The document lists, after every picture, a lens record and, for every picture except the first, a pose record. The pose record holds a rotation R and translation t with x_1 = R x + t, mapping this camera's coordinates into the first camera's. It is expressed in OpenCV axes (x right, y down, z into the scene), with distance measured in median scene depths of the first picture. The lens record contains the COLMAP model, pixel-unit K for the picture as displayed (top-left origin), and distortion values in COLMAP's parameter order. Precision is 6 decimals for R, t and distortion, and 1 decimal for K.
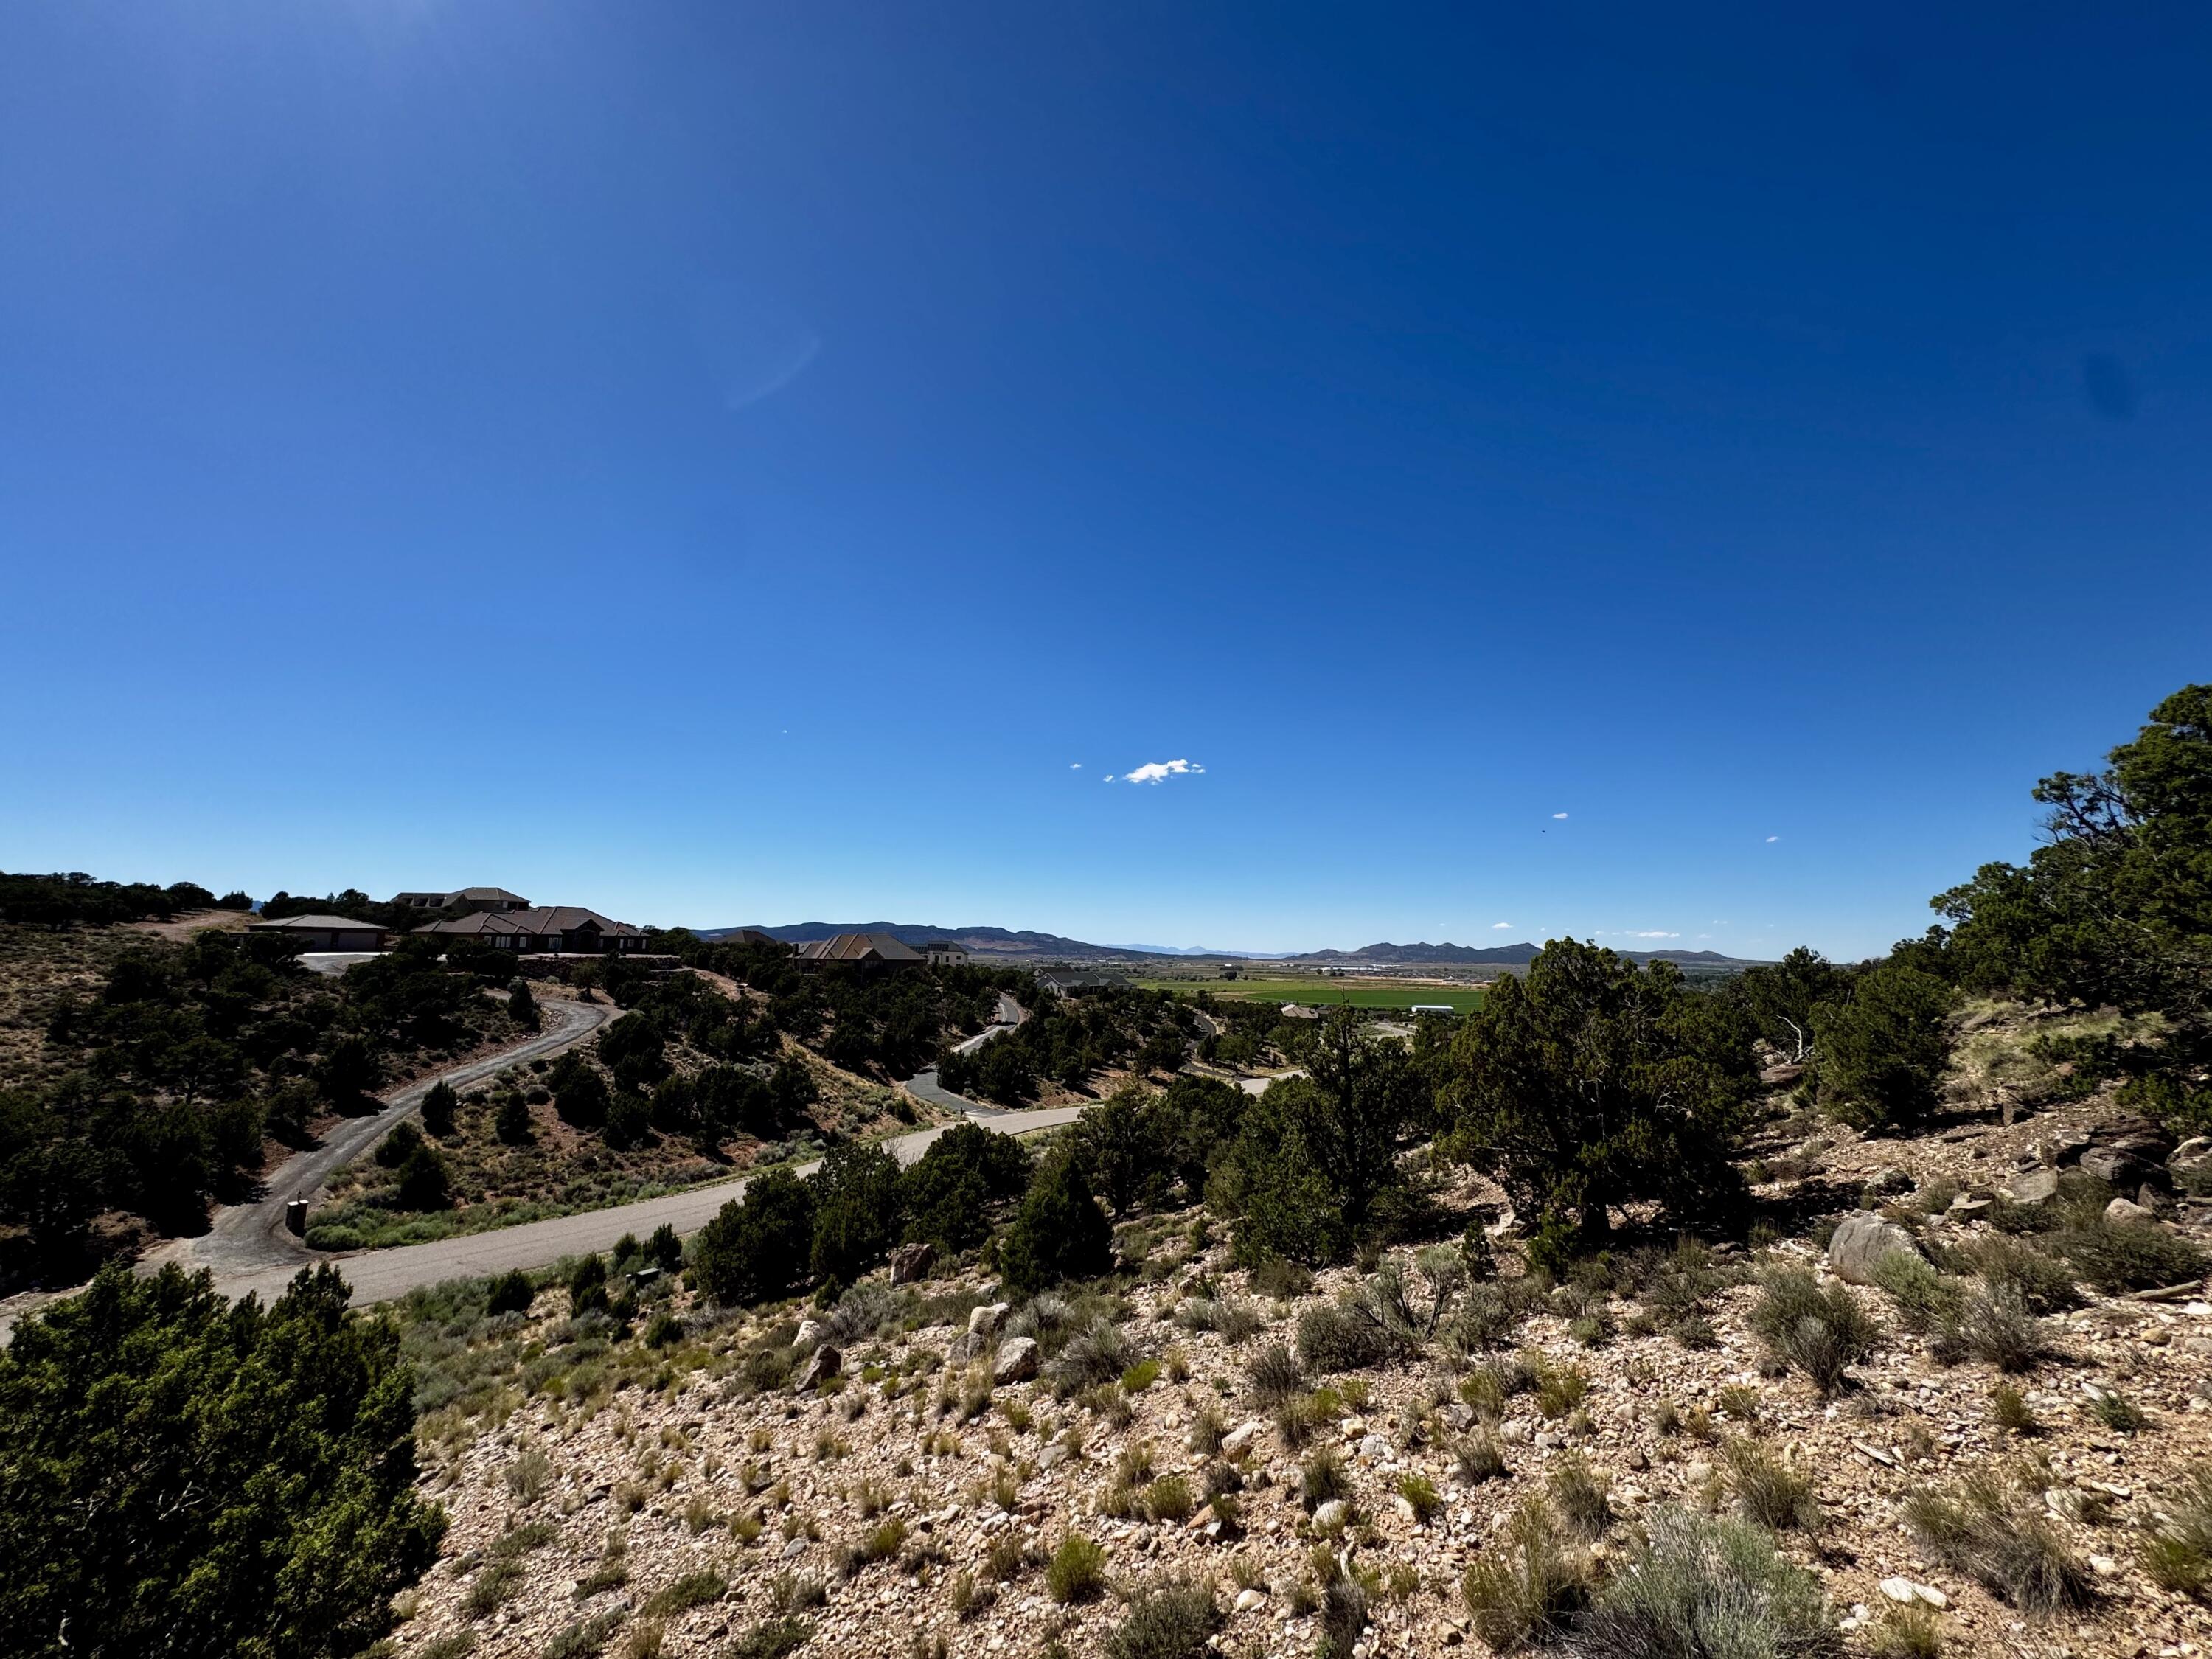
lens RADIAL K [[883.1, 0, 1106.2], [0, 883.1, 822.9], [0, 0, 1]] dist [-0.003788, 0.001619]
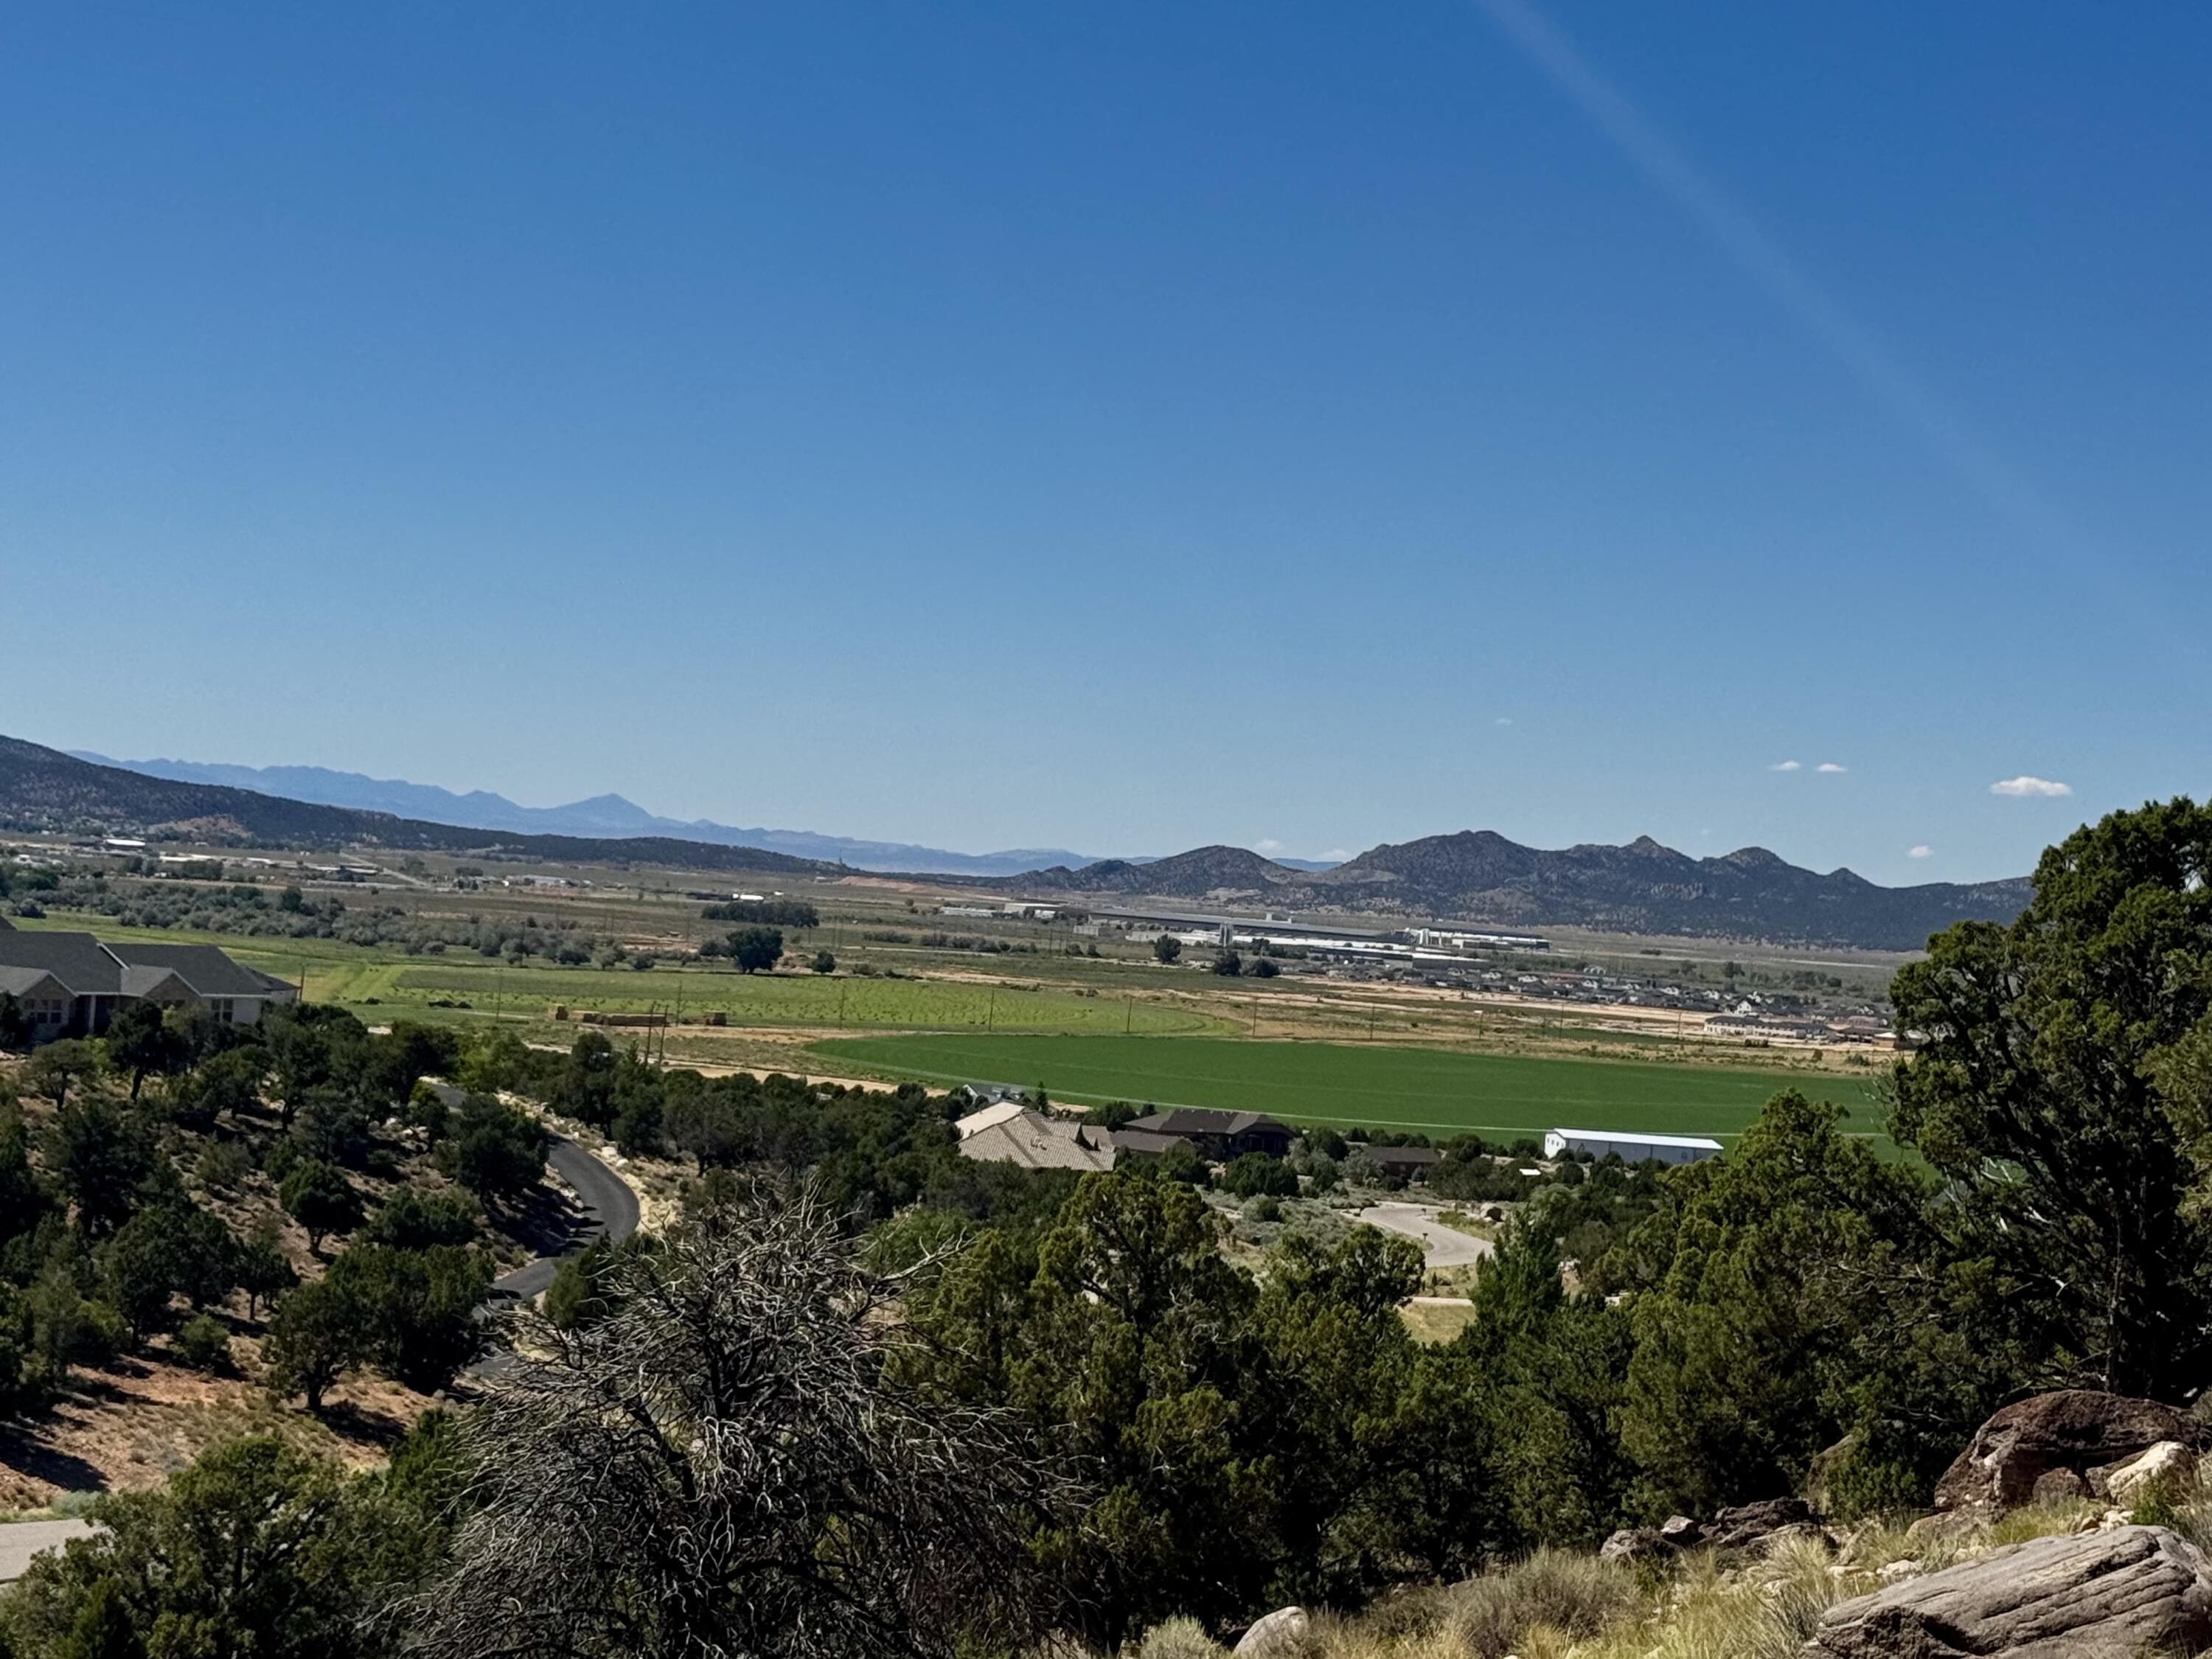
lens RADIAL K [[4350.5, 0, 1093.2], [0, 4350.5, 842.0], [0, 0, 1]] dist [0.026622, 0.000000]
pose [[0.975735, 0.054474, 0.212072, -0.016596], [-0.085397, 0.986533, 0.139502, -0.111136], [-0.201617, -0.154227, 0.967246, -0.389694]]
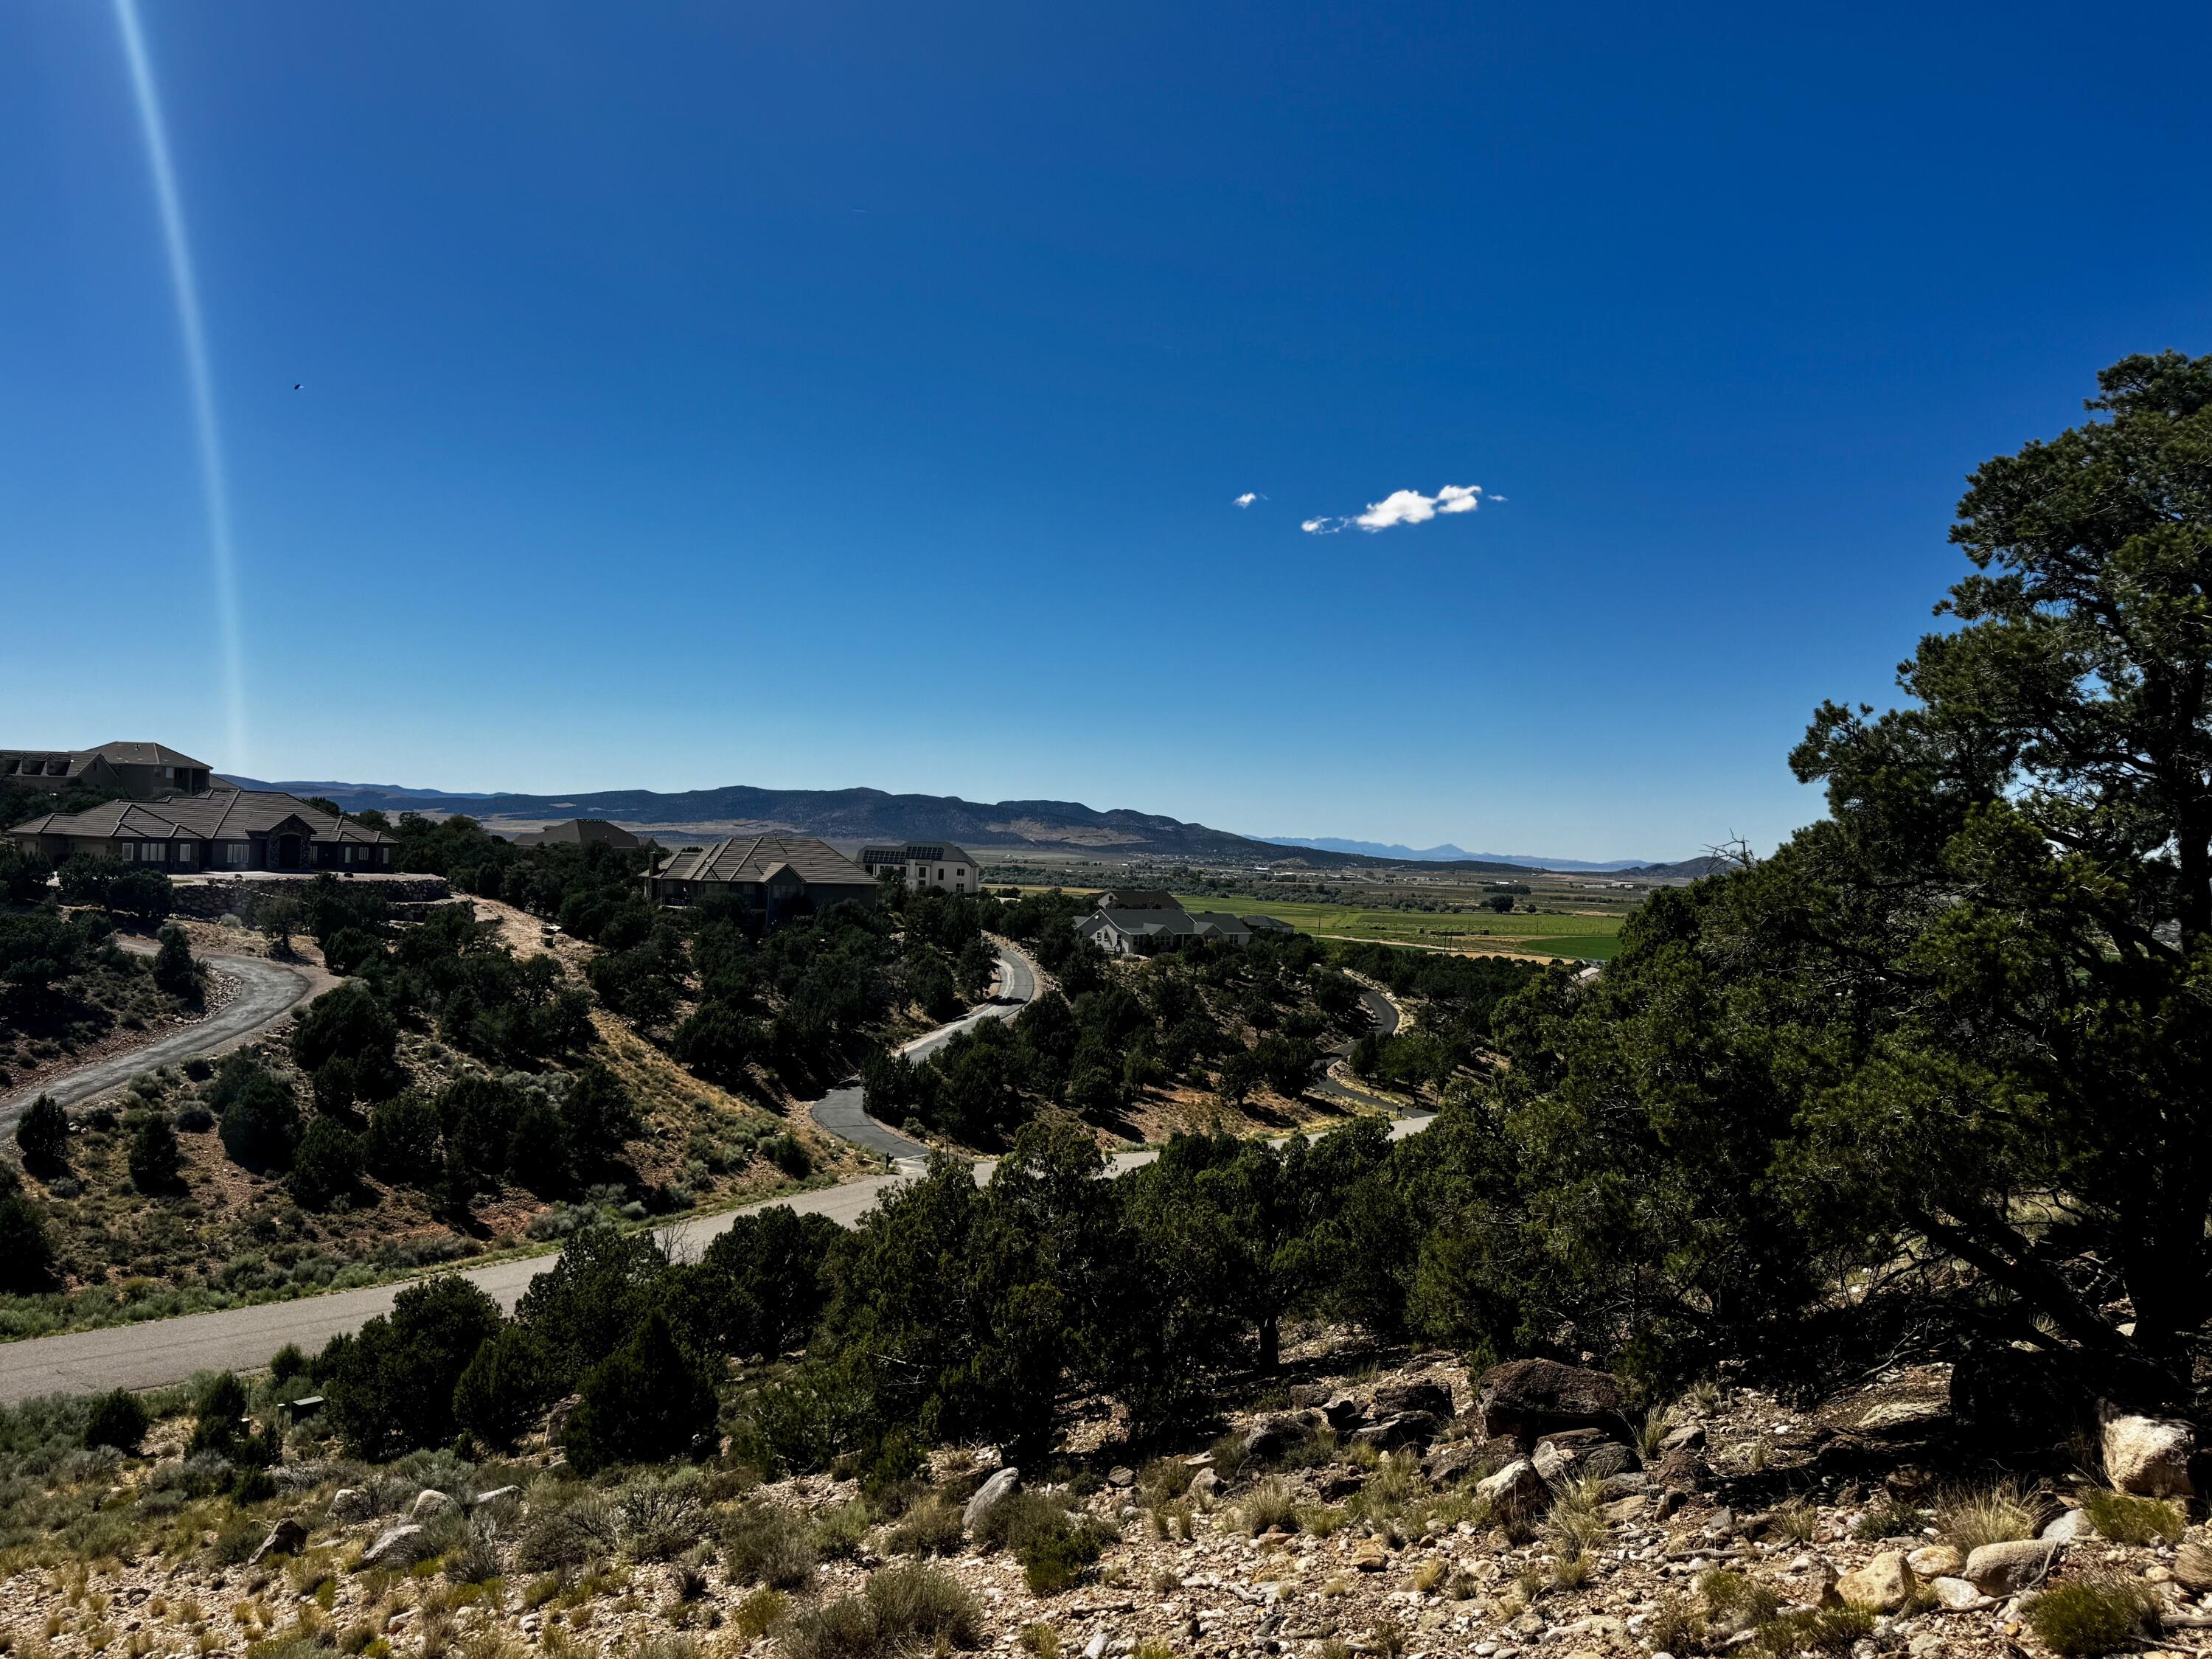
lens RADIAL K [[1656.5, 0, 1105.2], [0, 1656.5, 835.1], [0, 0, 1]] dist [0.063488, -0.092168]
pose [[0.994645, 0.020730, -0.101249, 0.191988], [-0.006759, 0.990629, 0.136416, -0.094014], [0.103128, -0.135001, 0.985464, -0.136965]]
